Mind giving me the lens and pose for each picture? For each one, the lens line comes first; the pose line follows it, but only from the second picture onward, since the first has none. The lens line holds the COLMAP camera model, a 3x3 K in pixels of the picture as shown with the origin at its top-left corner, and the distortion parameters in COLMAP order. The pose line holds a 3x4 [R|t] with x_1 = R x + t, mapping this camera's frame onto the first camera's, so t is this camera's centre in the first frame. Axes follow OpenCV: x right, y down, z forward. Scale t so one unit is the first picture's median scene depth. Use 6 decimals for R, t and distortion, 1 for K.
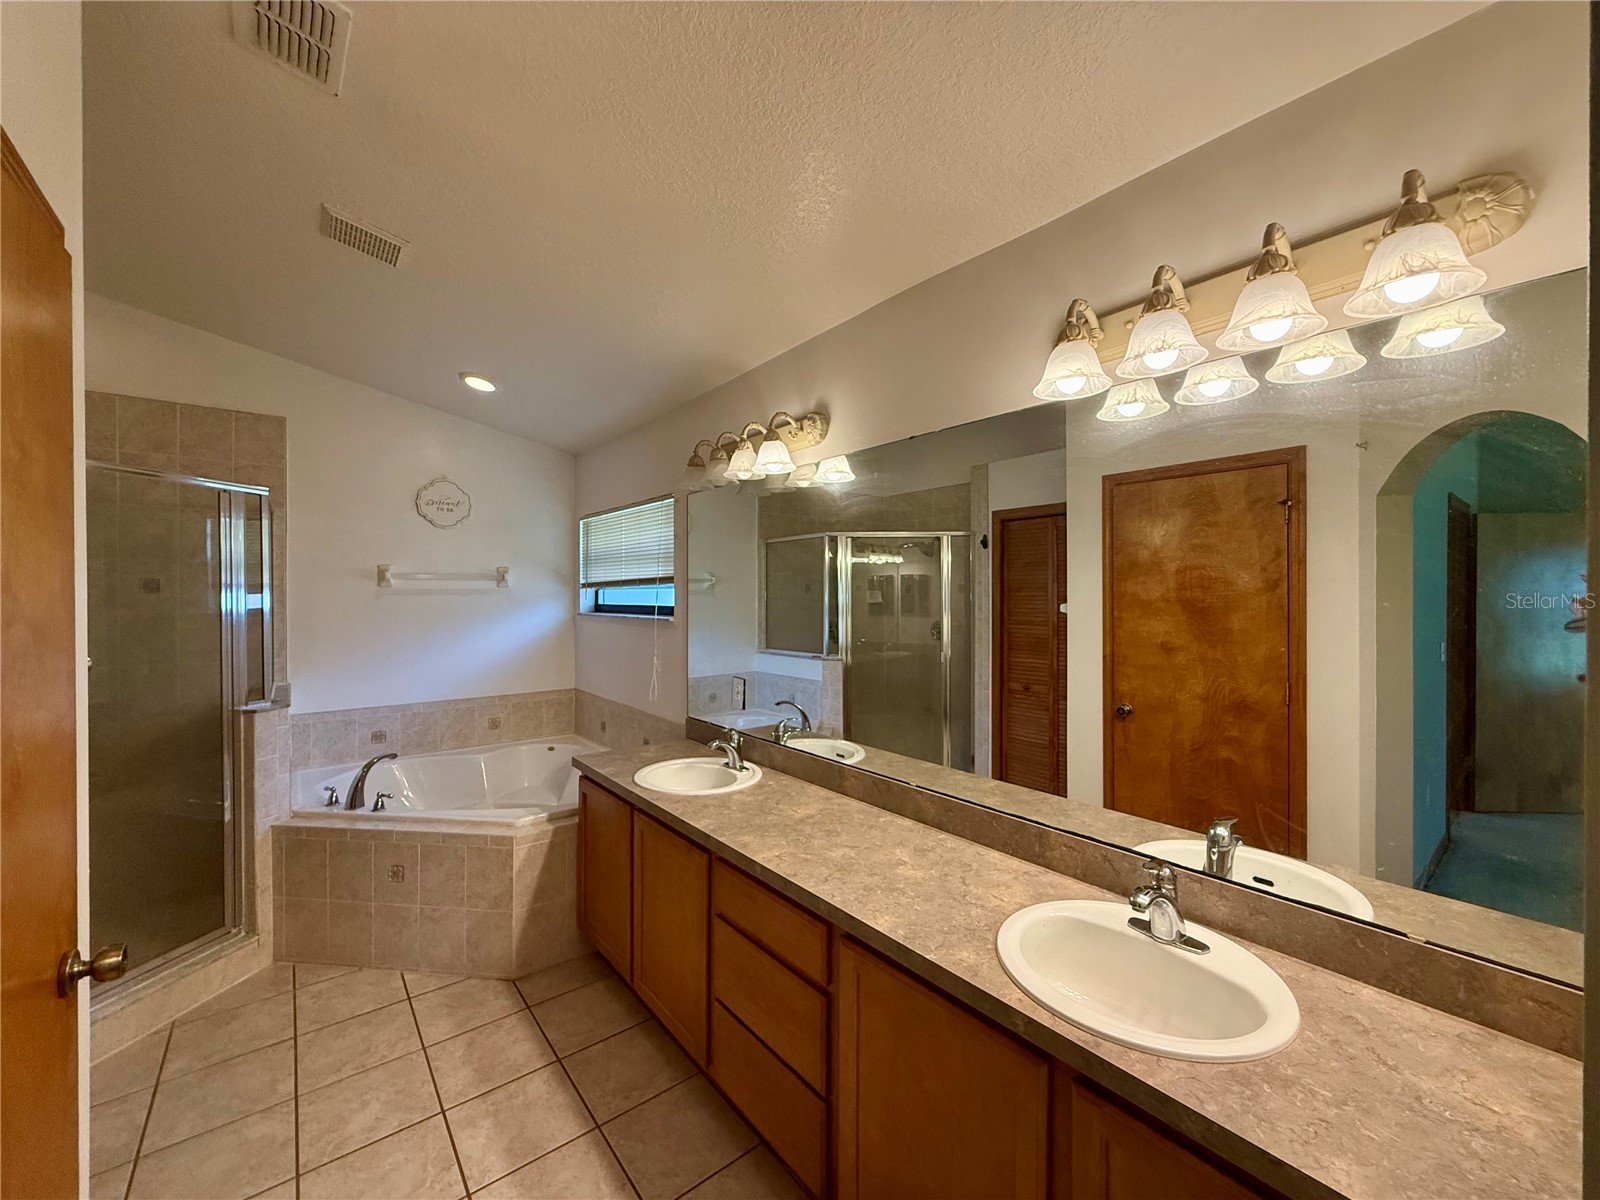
lens RADIAL K [[637.2, 0, 798.2], [0, 637.2, 598.0], [0, 0, 1]] dist [0.001523, 0.000120]
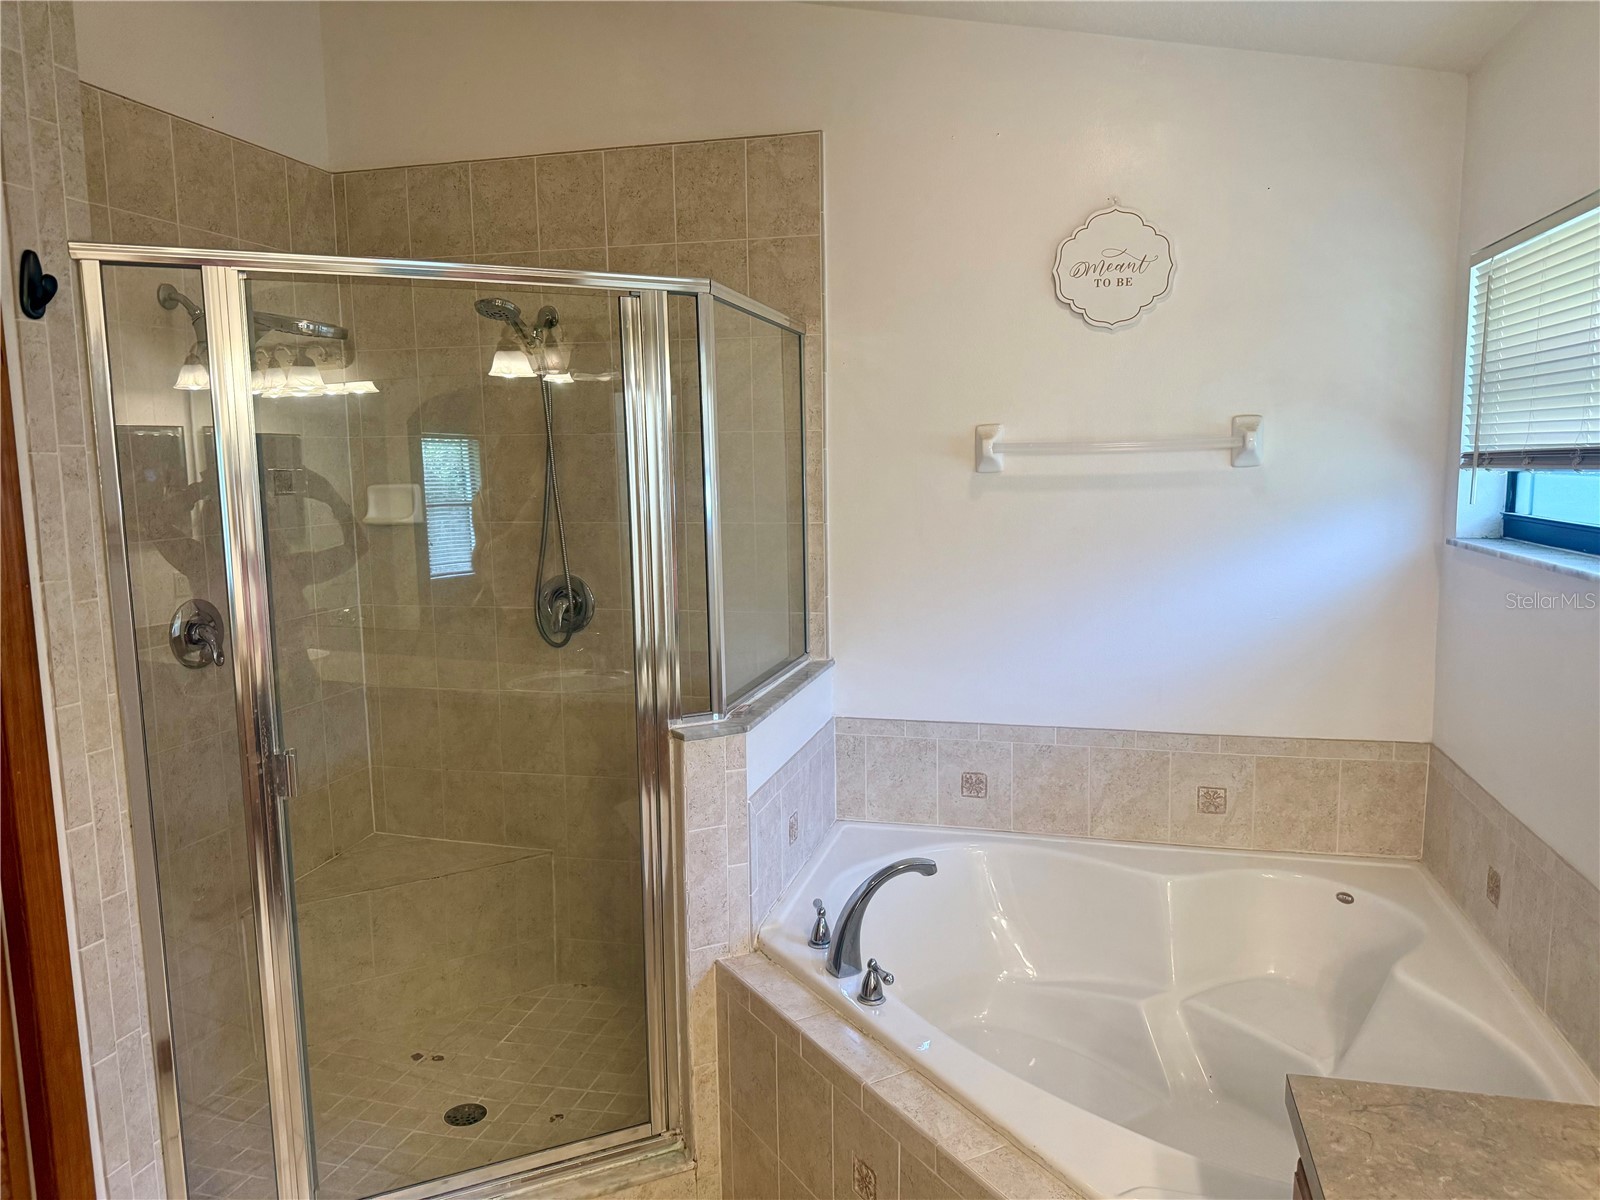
lens RADIAL K [[1128.7, 0, 803.4], [0, 1128.7, 607.0], [0, 0, 1]] dist [0.109537, -0.185740]
pose [[0.604920, 0.095757, -0.790508, -0.066336], [0.009825, 0.991770, 0.127654, -0.025703], [0.796226, -0.084987, 0.599000, 0.376286]]
